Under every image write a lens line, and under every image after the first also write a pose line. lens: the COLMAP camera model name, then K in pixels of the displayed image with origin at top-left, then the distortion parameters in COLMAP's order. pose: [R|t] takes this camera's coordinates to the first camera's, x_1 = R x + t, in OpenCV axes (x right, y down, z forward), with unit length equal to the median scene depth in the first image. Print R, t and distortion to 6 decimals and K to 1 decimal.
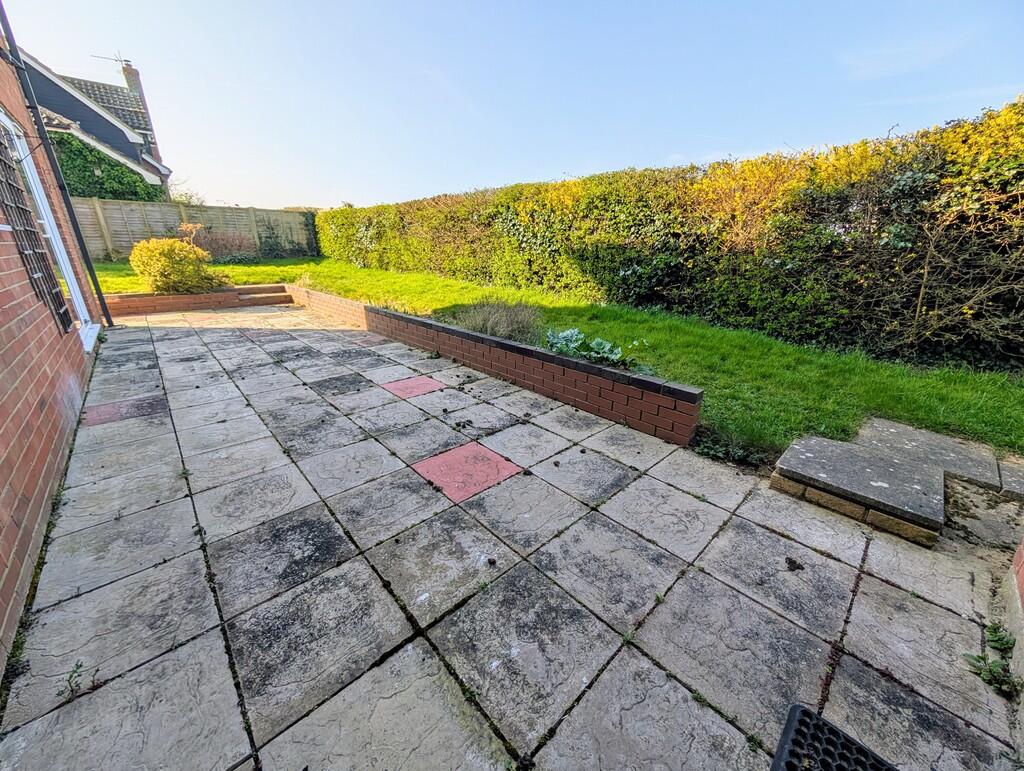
lens RADIAL K [[386.8, 0, 513.7], [0, 386.8, 381.9], [0, 0, 1]] dist [-0.000057, -0.000022]
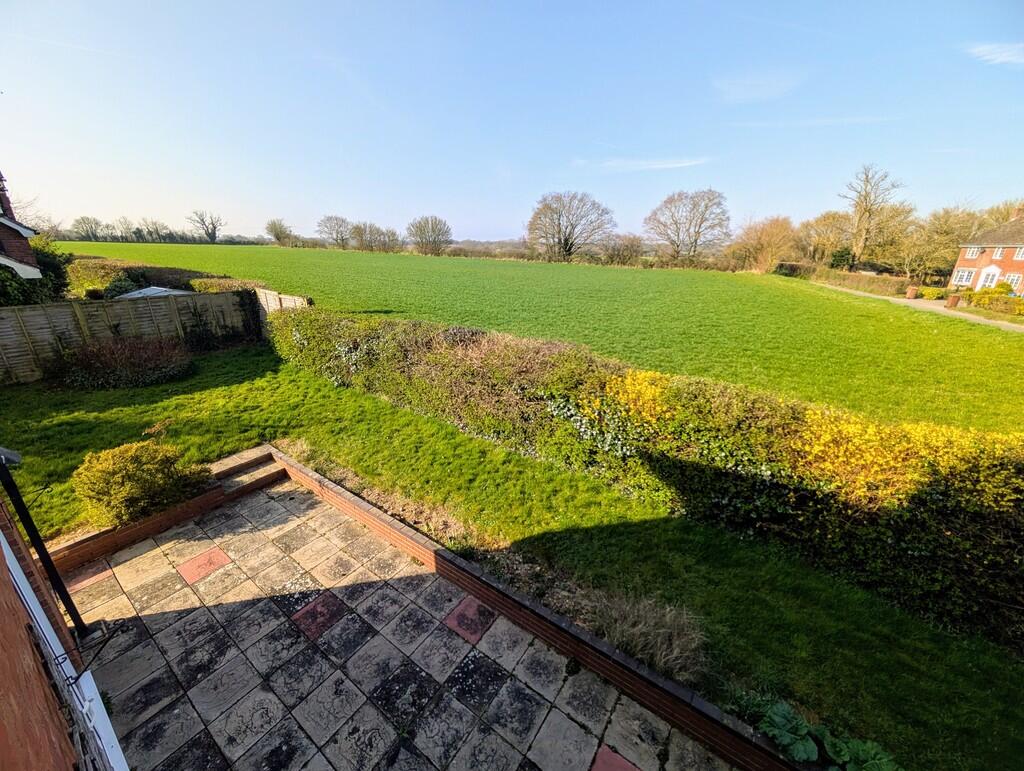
lens RADIAL K [[386.8, 0, 513.7], [0, 386.8, 381.9], [0, 0, 1]] dist [-0.000057, -0.000022]
pose [[0.977004, -0.064474, 0.203240, -0.271163], [0.063788, 0.997914, 0.009931, -0.417932], [-0.203457, 0.003262, 0.979079, 0.089675]]
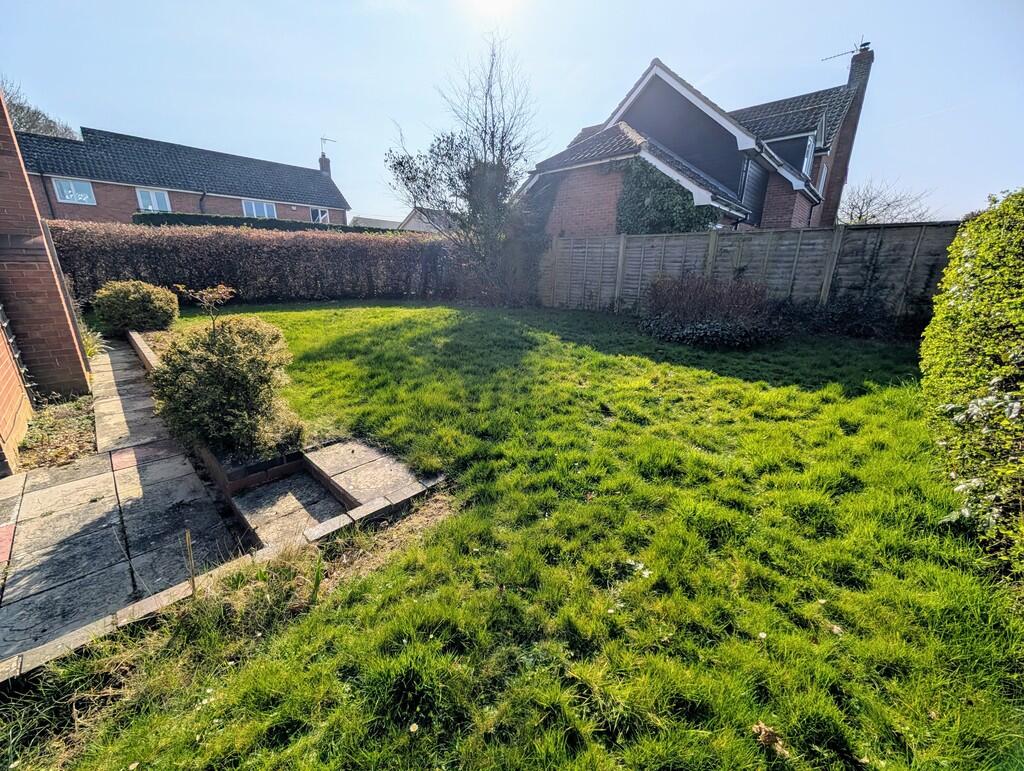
lens RADIAL K [[386.8, 0, 513.7], [0, 386.8, 381.9], [0, 0, 1]] dist [-0.000057, -0.000022]
pose [[0.066447, 0.275963, -0.958869, -0.398177], [-0.342584, 0.908883, 0.237838, -0.473651], [0.937134, 0.312690, 0.154933, 1.148747]]
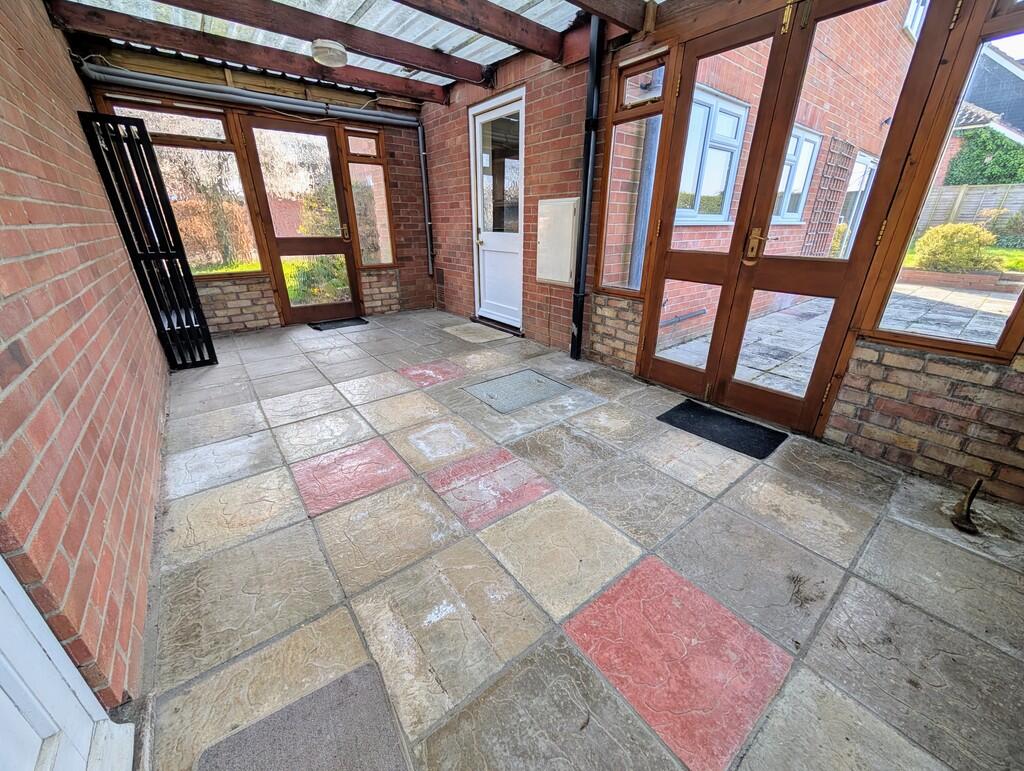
lens RADIAL K [[386.8, 0, 513.7], [0, 386.8, 381.9], [0, 0, 1]] dist [-0.000057, -0.000022]
pose [[-0.086546, 0.376885, -0.922208, 0.430465], [-0.336120, 0.860359, 0.383153, 0.042178], [0.937834, 0.343133, 0.052218, -0.142756]]
